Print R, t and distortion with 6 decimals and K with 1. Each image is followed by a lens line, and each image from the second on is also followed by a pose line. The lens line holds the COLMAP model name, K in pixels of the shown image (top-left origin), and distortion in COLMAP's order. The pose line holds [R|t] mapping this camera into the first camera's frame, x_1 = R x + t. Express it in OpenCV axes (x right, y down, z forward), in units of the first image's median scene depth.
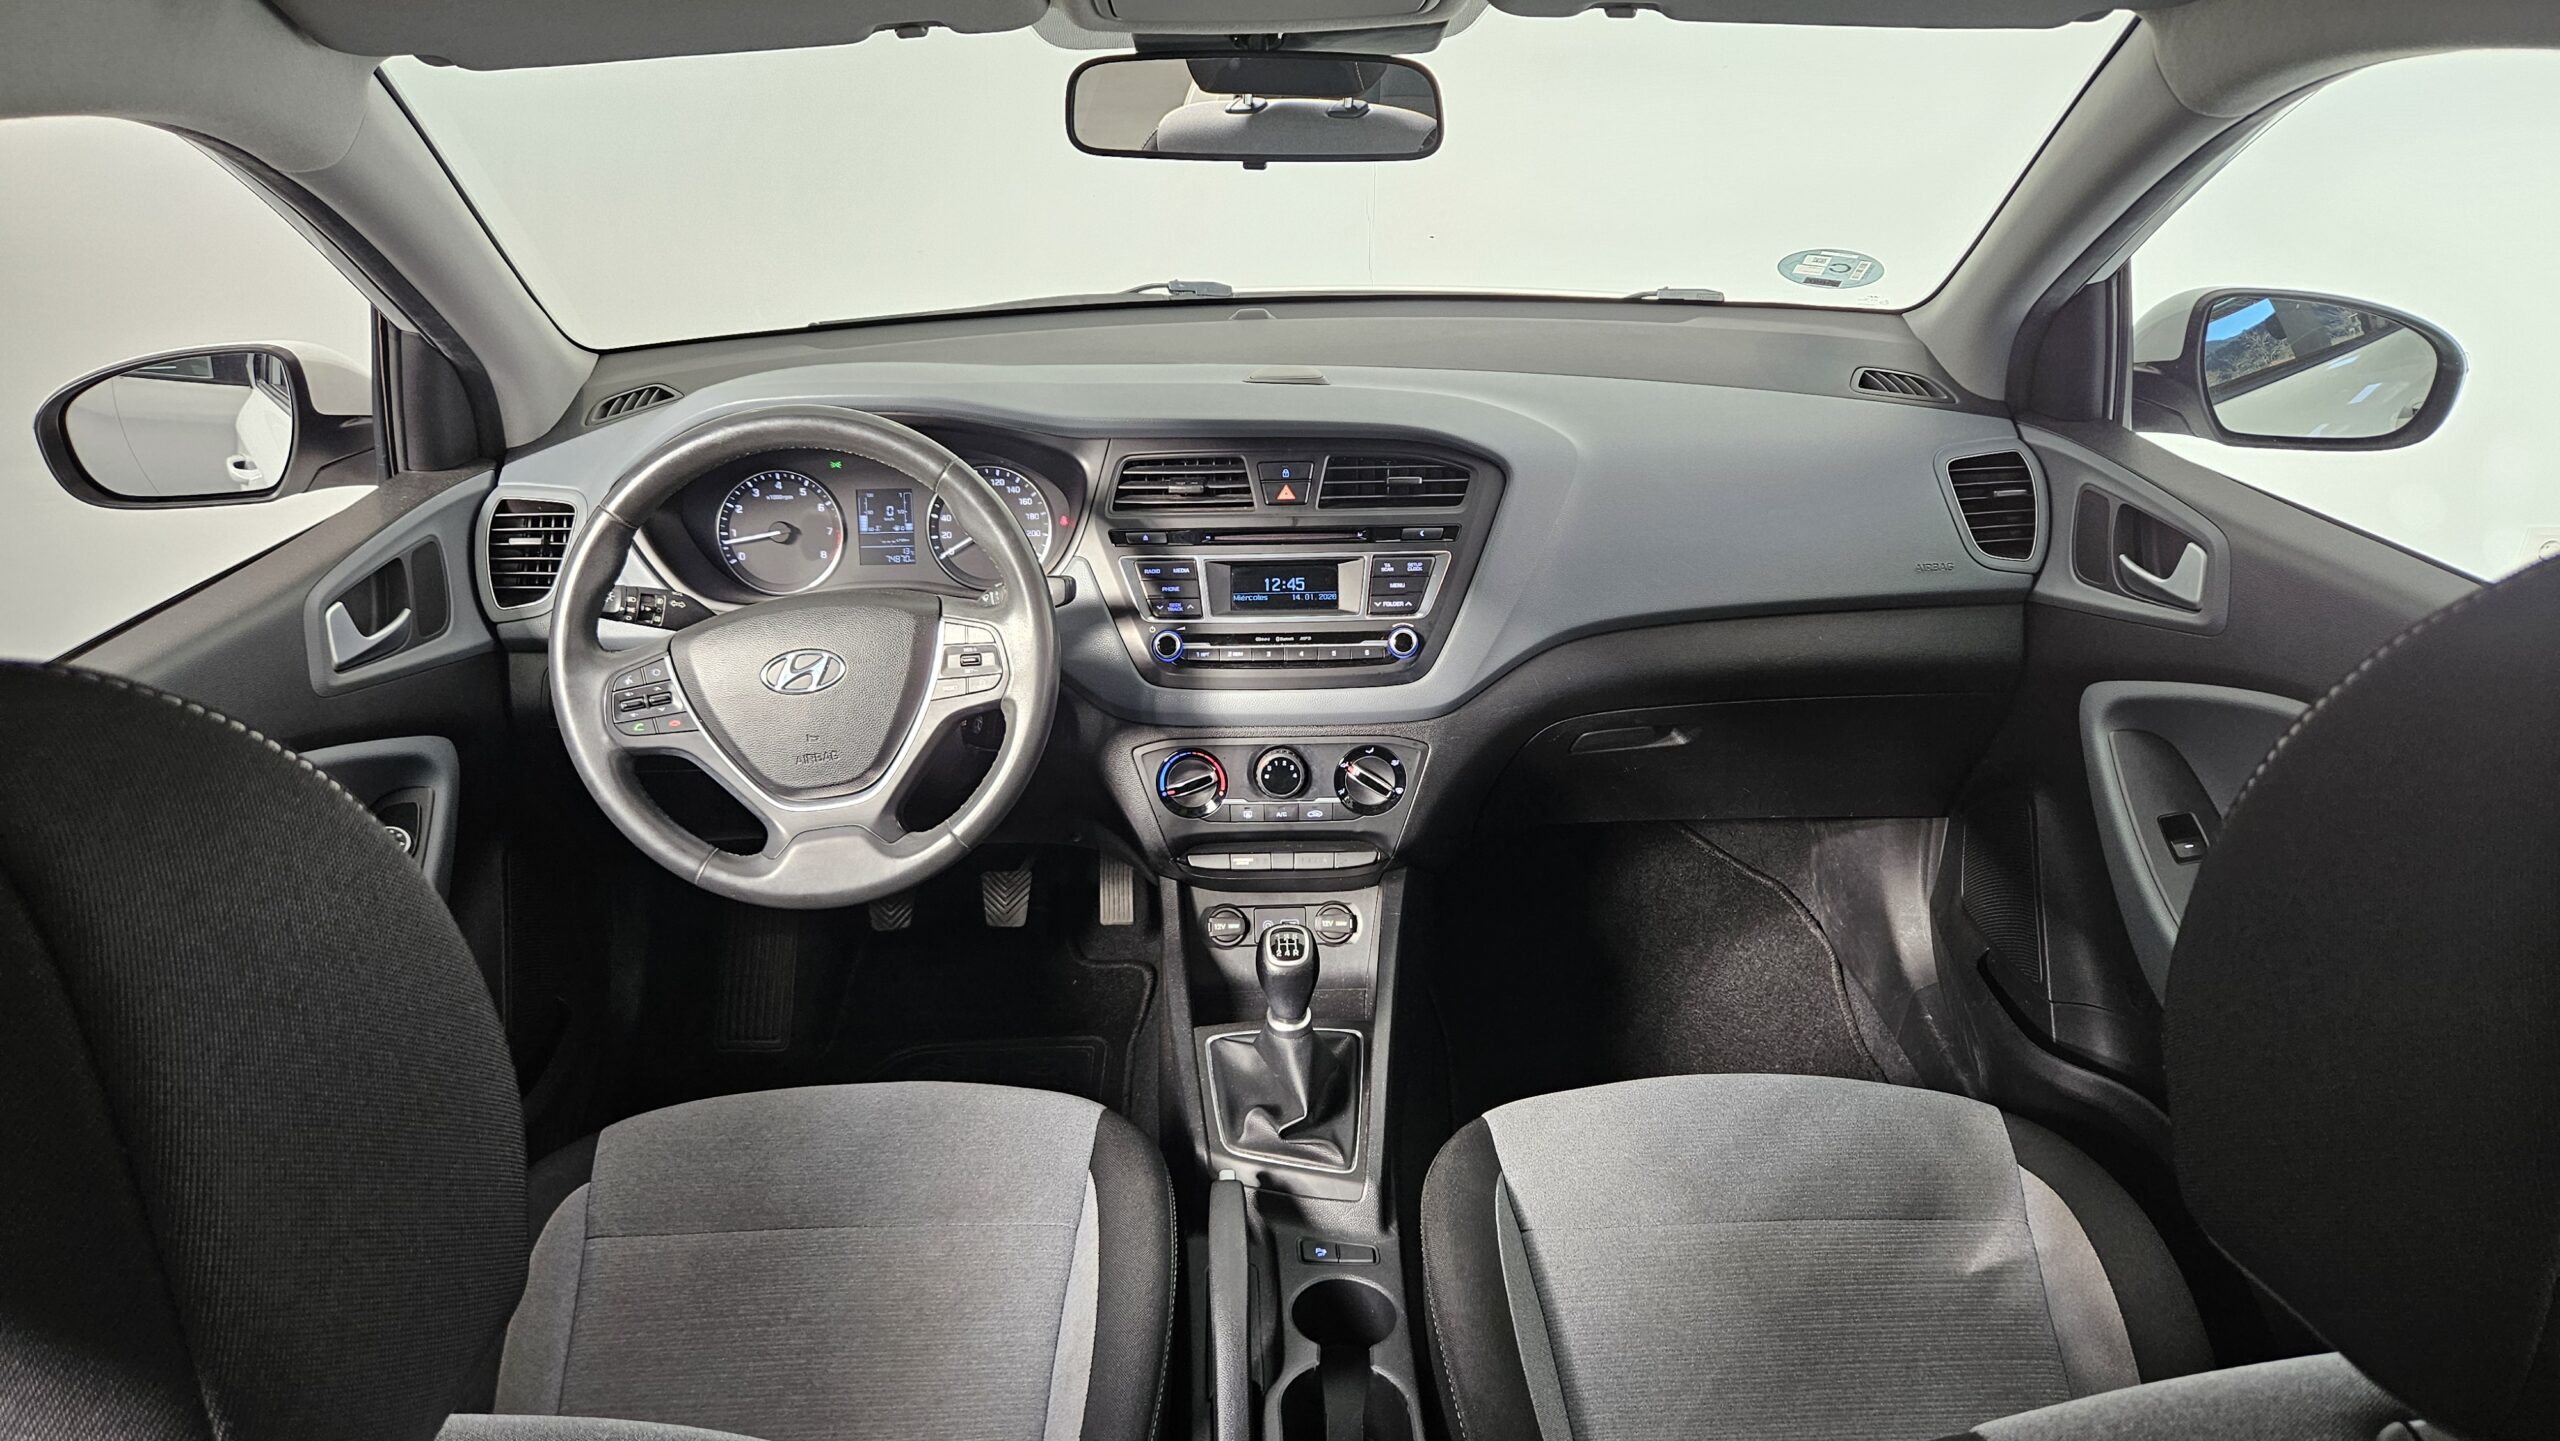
lens RADIAL K [[1741.0, 0, 1281.2], [0, 1741.0, 697.8], [0, 0, 1]] dist [0.042430, -0.051268]
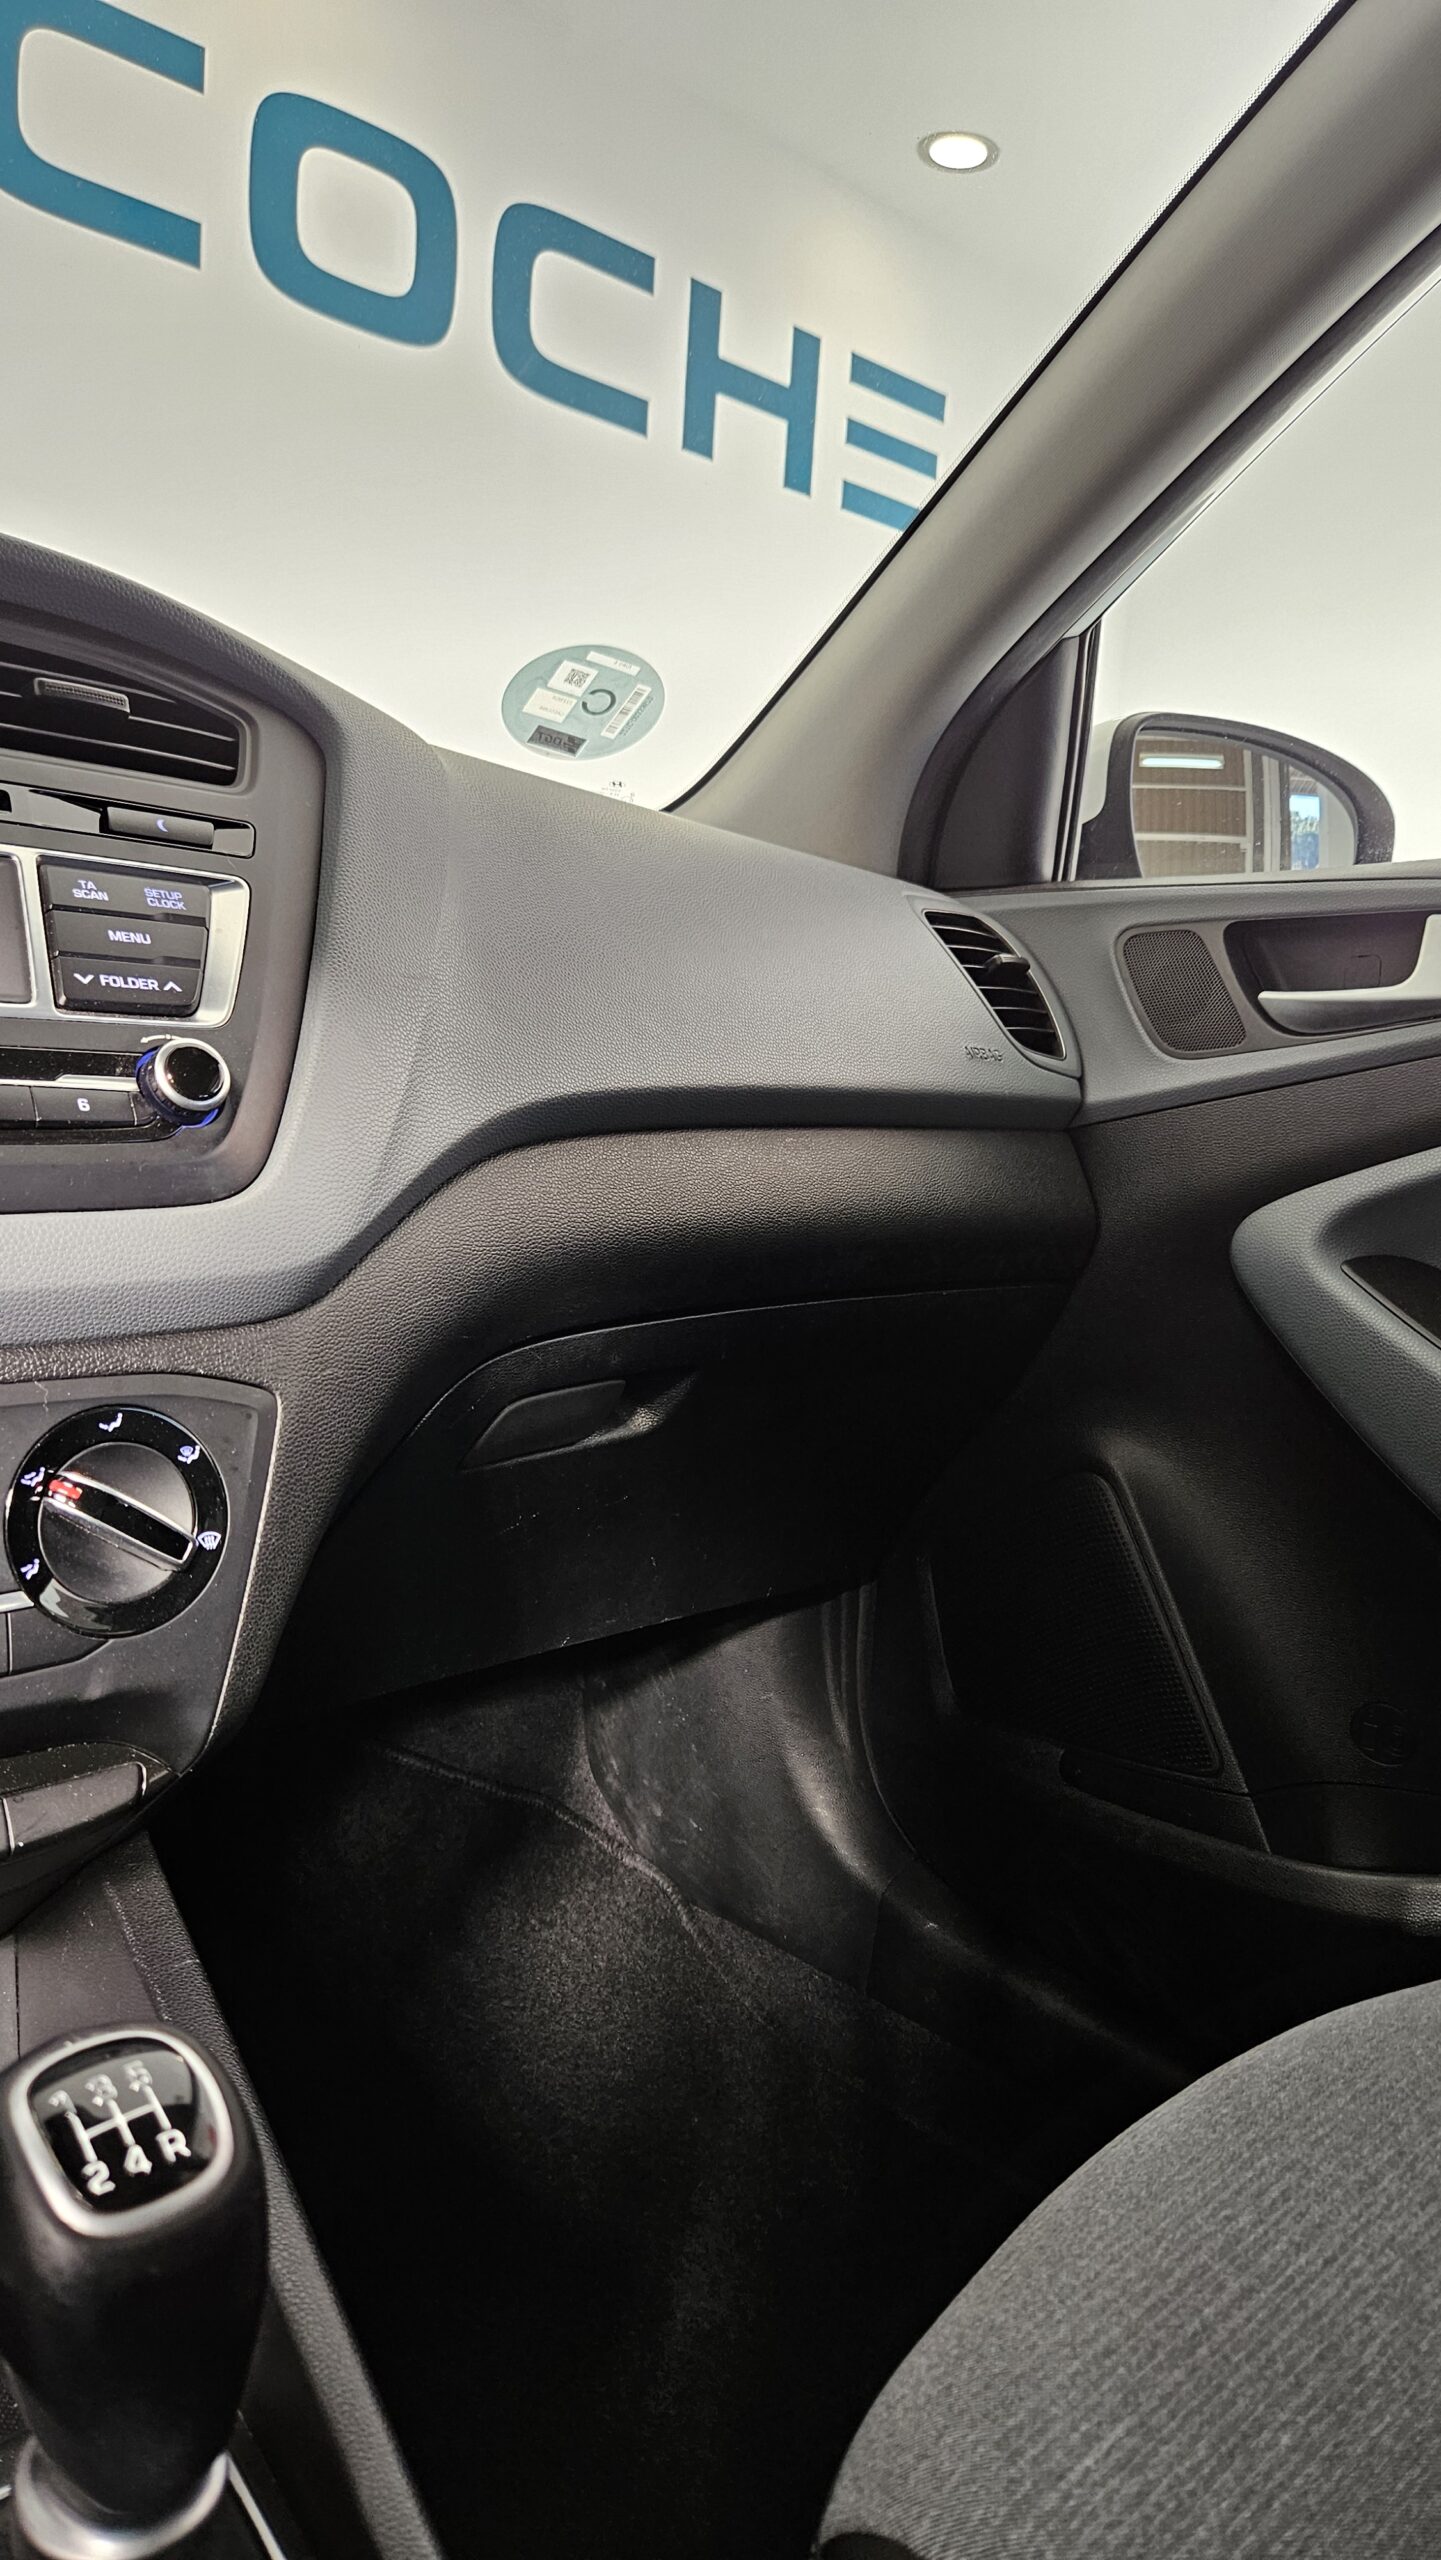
lens RADIAL K [[1741.0, 0, 713.5], [0, 1741.0, 1269.3], [0, 0, 1]] dist [0.042430, -0.051268]
pose [[0.743952, -0.027180, 0.667680, -0.078392], [0.211751, 0.957269, -0.196972, 0.088742], [-0.633796, 0.287919, 0.717917, 0.690687]]
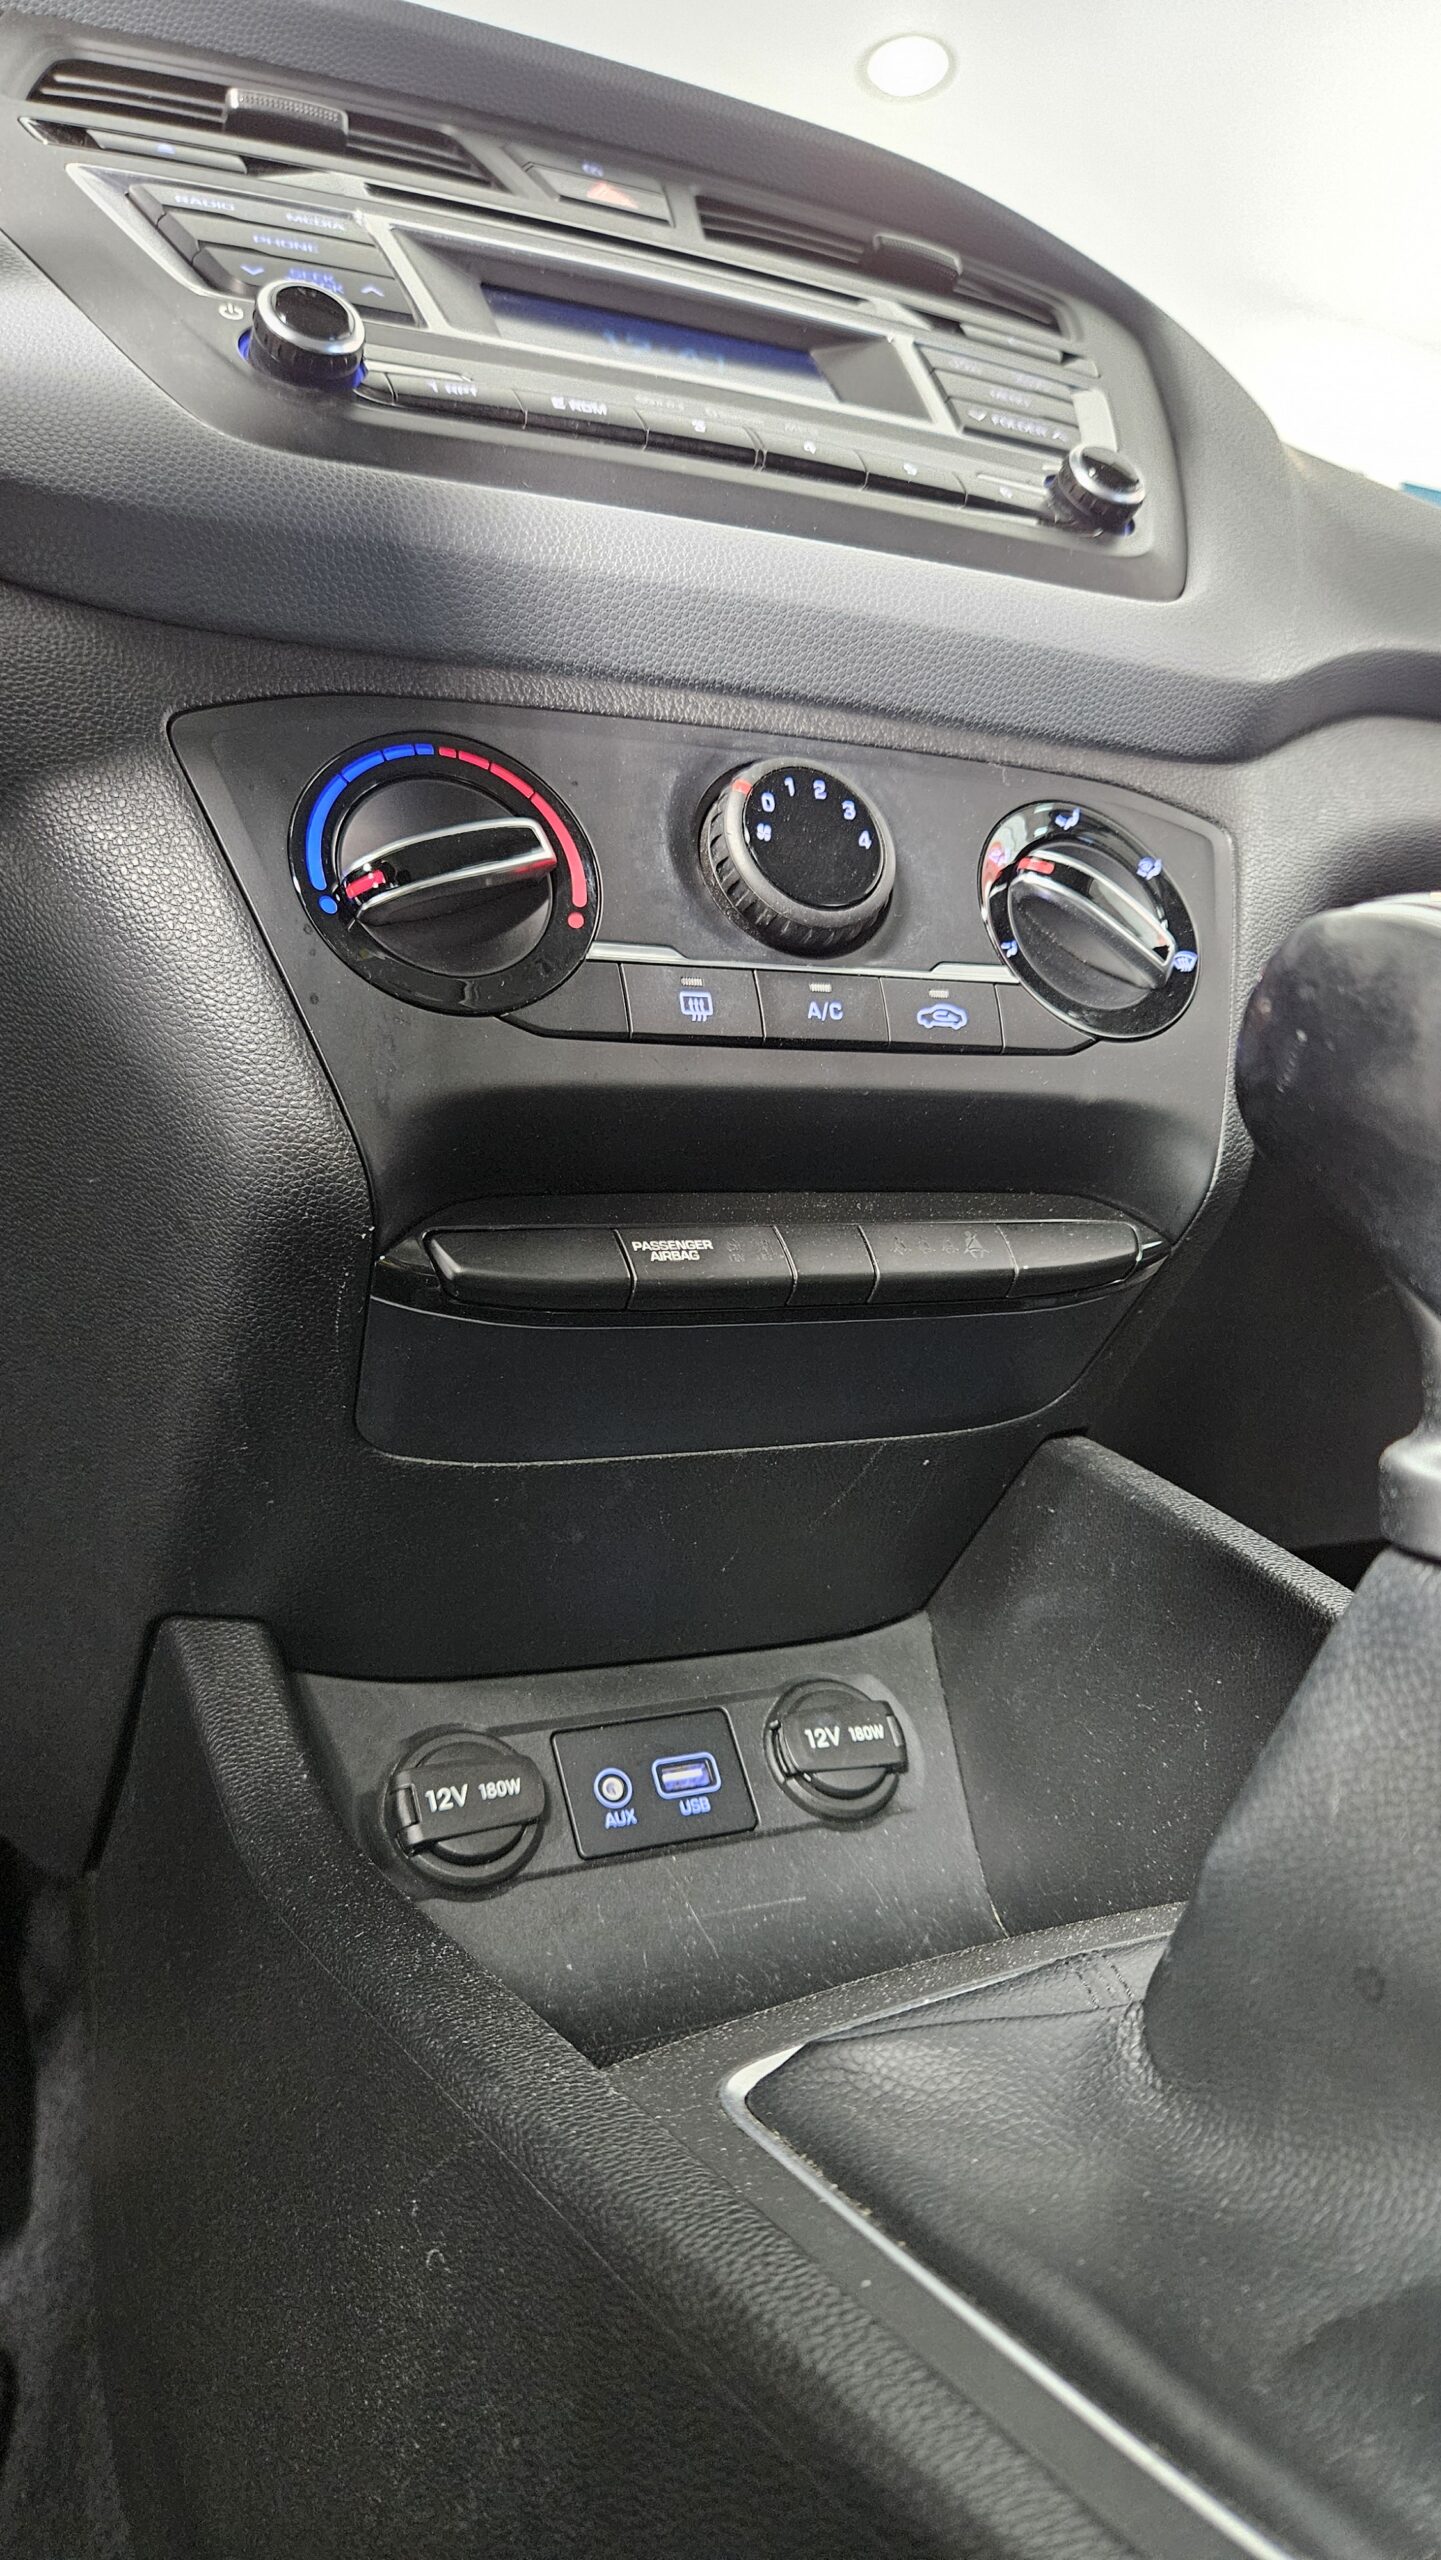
lens RADIAL K [[1741.0, 0, 734.9], [0, 1741.0, 1283.8], [0, 0, 1]] dist [0.042430, -0.051268]
pose [[0.906273, -0.007665, 0.422624, -0.113747], [0.204720, 0.882705, -0.422992, 0.200422], [-0.369810, 0.469866, 0.801540, 0.827084]]
